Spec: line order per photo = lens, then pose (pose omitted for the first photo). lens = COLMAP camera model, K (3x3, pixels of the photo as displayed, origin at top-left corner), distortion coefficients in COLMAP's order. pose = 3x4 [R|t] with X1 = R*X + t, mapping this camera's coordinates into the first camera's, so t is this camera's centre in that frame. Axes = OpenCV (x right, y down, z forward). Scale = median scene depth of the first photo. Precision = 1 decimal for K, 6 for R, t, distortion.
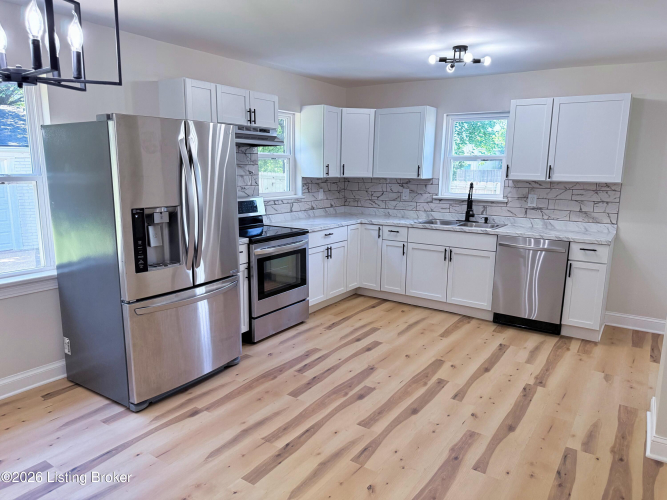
lens RADIAL K [[473.8, 0, 331.4], [0, 473.8, 252.2], [0, 0, 1]] dist [0.037868, -0.036092]
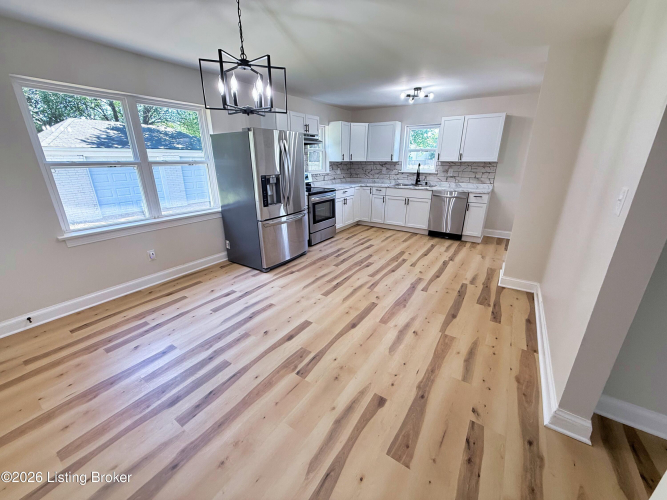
lens RADIAL K [[264.6, 0, 333.1], [0, 264.6, 247.7], [0, 0, 1]] dist [0.001446, -0.000004]
pose [[0.999883, -0.015195, -0.001571, -0.072547], [0.015262, 0.989321, 0.144950, 0.039720], [-0.000648, -0.144957, 0.989438, -0.132505]]
